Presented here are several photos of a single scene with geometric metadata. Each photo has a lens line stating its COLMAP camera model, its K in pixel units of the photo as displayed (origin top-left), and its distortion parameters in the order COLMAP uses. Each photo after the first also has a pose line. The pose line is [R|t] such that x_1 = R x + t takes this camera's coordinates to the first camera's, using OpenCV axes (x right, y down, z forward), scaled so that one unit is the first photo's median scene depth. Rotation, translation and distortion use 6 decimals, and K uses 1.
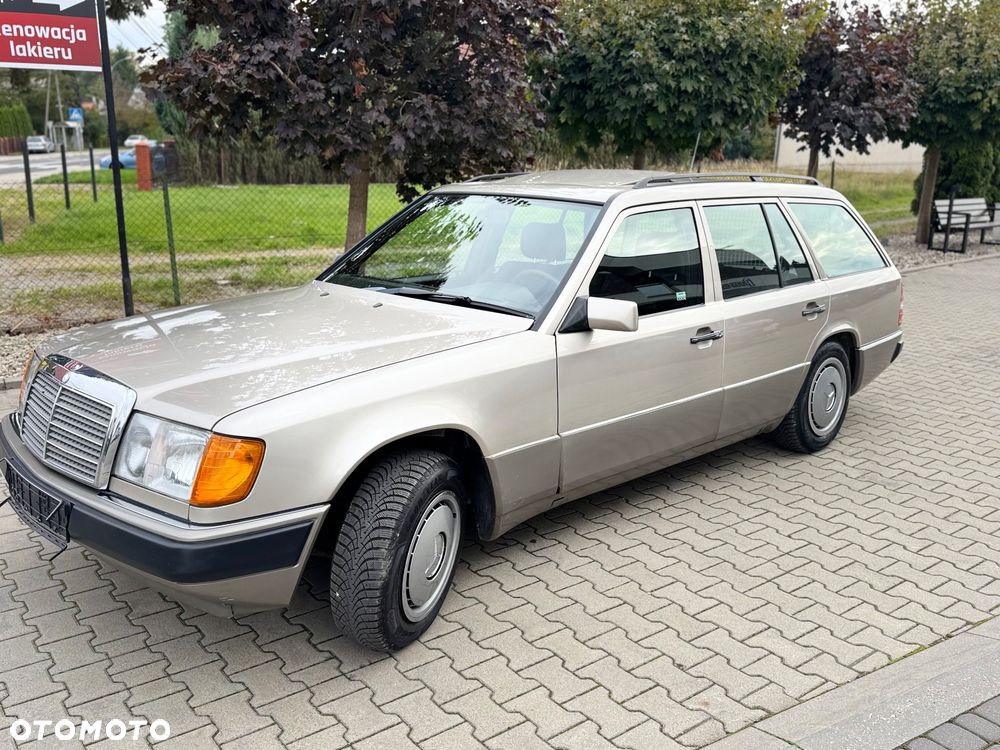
lens RADIAL K [[876.4, 0, 499.9], [0, 876.4, 372.9], [0, 0, 1]] dist [0.052994, -0.079107]
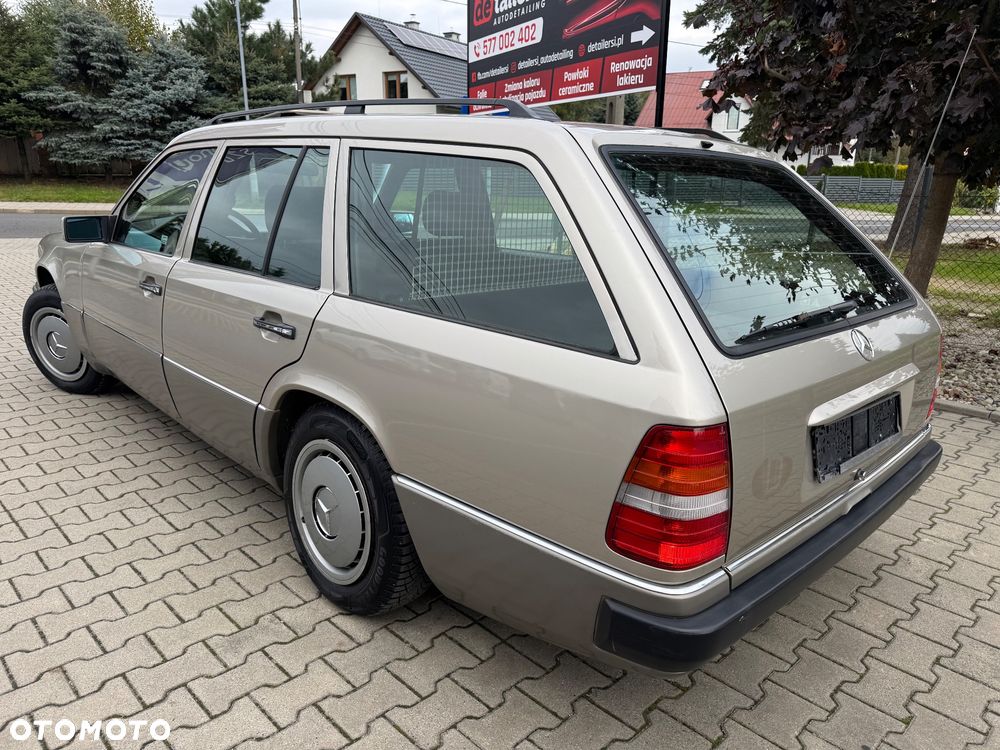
lens RADIAL K [[713.5, 0, 502.4], [0, 713.5, 377.2], [0, 0, 1]] dist [0.005633, -0.012784]
pose [[0.126596, 0.250817, -0.959721, 0.551190], [-0.267170, 0.940373, 0.210518, -0.111356], [0.955298, 0.229758, 0.186058, 0.670713]]
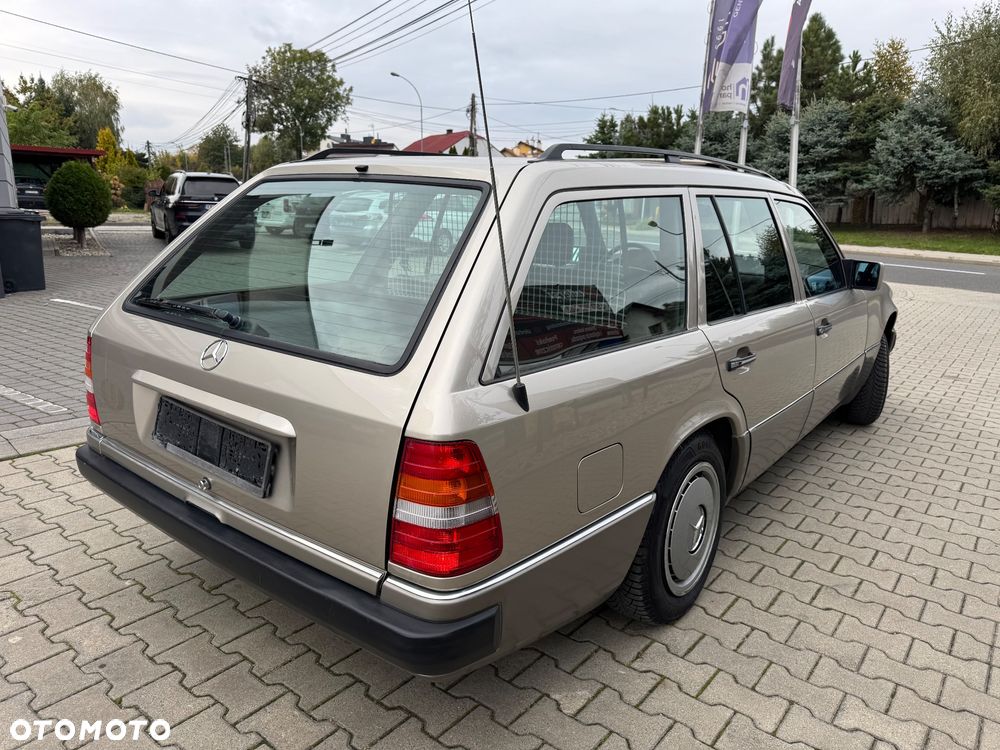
lens RADIAL K [[703.9, 0, 504.5], [0, 703.9, 380.0], [0, 0, 1]] dist [0.023451, -0.027033]
pose [[-0.964753, 0.015525, -0.262700, 0.279681], [-0.109768, 0.883529, 0.455333, -0.224996], [0.239172, 0.468119, -0.850683, 1.094373]]
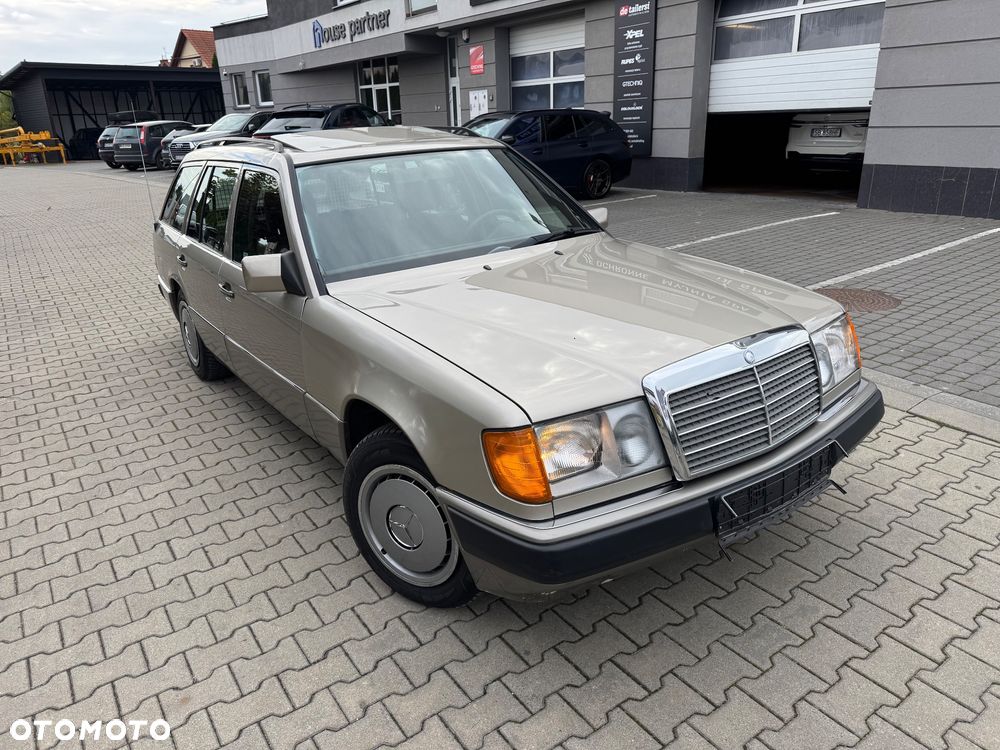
lens RADIAL K [[699.3, 0, 494.5], [0, 699.3, 375.7], [0, 0, 1]] dist [0.036231, -0.033711]
pose [[0.040087, -0.368009, 0.928958, -0.521617], [0.287928, 0.894524, 0.341943, -0.132445], [-0.956813, 0.253765, 0.141819, 0.501067]]
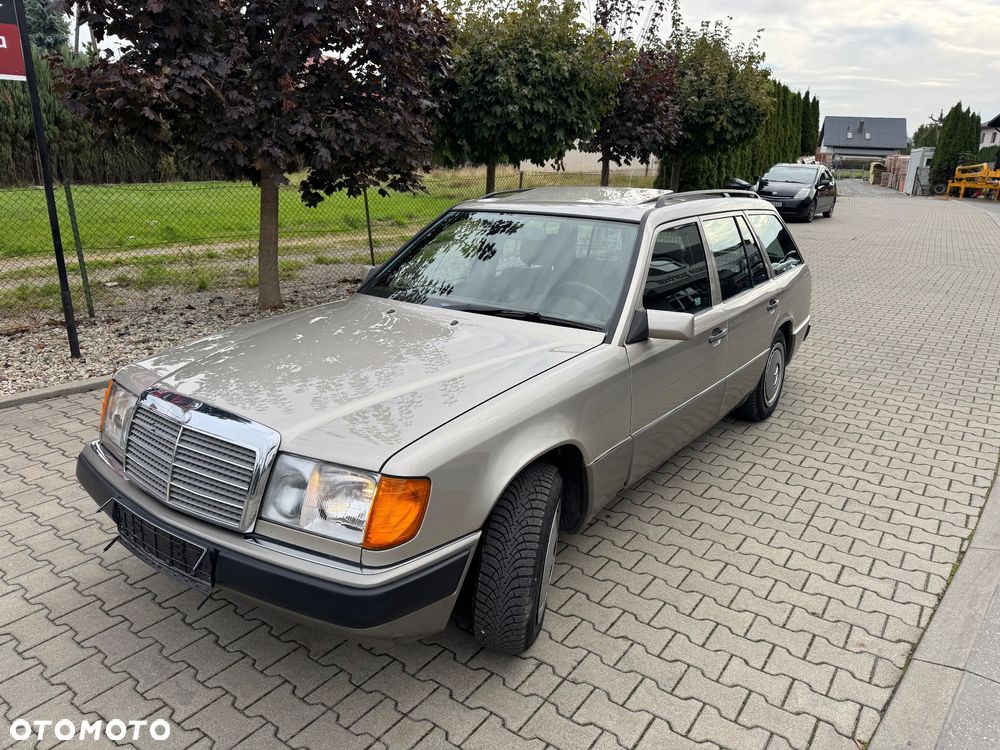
lens RADIAL K [[703.9, 0, 503.4], [0, 703.9, 373.7], [0, 0, 1]] dist [0.023451, -0.027033]
pose [[0.956112, -0.080848, 0.281625, -0.184681], [0.064905, 0.995739, 0.065500, -0.035559], [-0.285721, -0.044346, 0.957286, 0.086567]]
